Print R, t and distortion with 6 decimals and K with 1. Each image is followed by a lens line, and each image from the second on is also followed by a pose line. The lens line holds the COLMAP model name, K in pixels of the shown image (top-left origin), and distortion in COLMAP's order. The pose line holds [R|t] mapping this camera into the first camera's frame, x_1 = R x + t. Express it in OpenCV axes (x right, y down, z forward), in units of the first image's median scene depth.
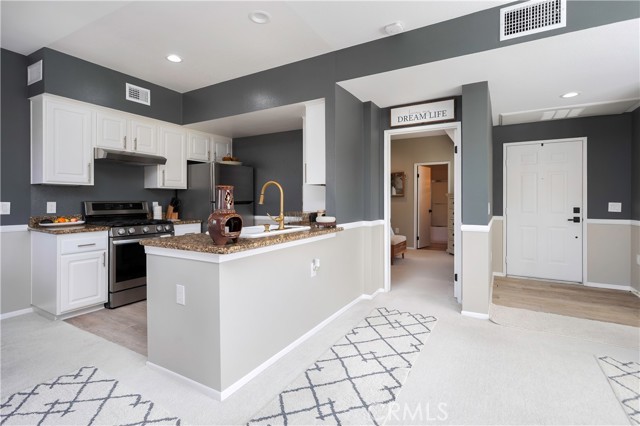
lens RADIAL K [[314.6, 0, 317.4], [0, 314.6, 201.6], [0, 0, 1]] dist [0.001659, 0.002693]
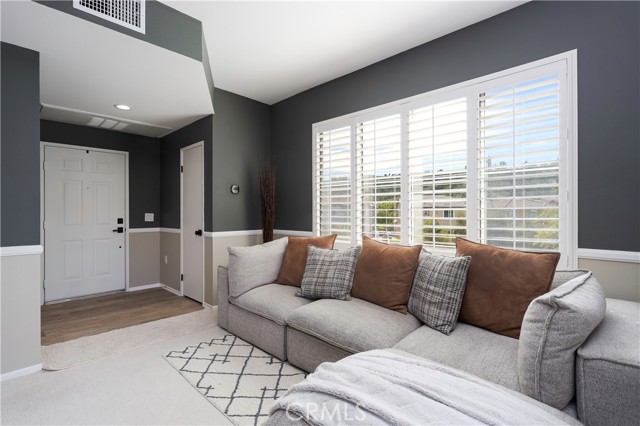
lens RADIAL K [[314.6, 0, 319.5], [0, 314.6, 210.9], [0, 0, 1]] dist [0.001659, 0.002693]
pose [[0.256063, 0.000847, 0.966660, -0.016066], [0.005175, 0.999984, -0.002247, 0.000411], [-0.966646, 0.005577, 0.256055, 0.158369]]
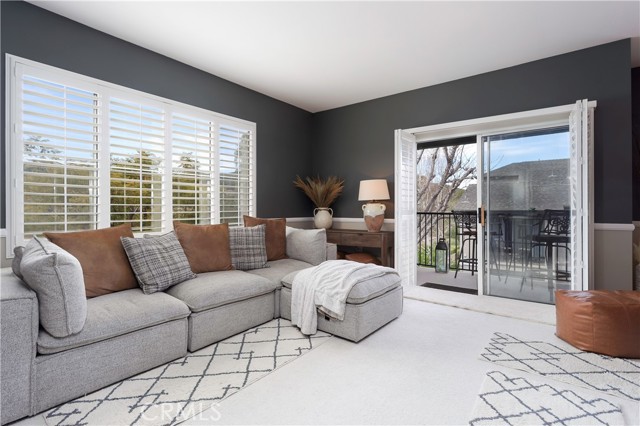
lens RADIAL K [[314.6, 0, 316.3], [0, 314.6, 209.2], [0, 0, 1]] dist [0.001659, 0.002693]
pose [[-0.991812, 0.004721, 0.127621, 0.241369], [0.004623, 0.999989, -0.001066, 0.028672], [-0.127625, -0.000467, -0.991822, 0.882193]]
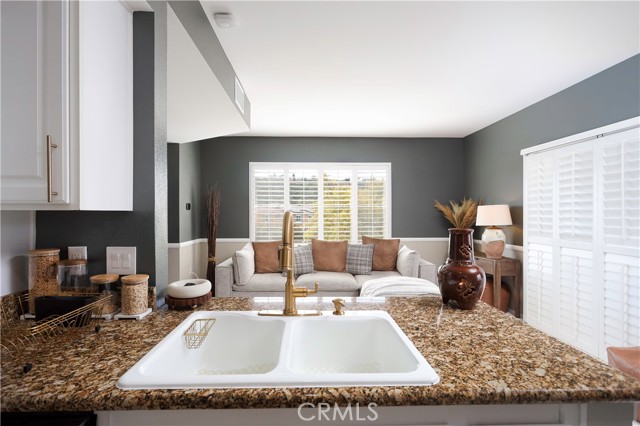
lens RADIAL K [[314.6, 0, 317.5], [0, 314.6, 212.4], [0, 0, 1]] dist [0.001659, 0.002693]
pose [[-0.545189, 0.000730, 0.838313, -0.361482], [0.000035, 1.000000, -0.000848, -0.043872], [-0.838313, -0.000433, -0.545189, 0.861050]]
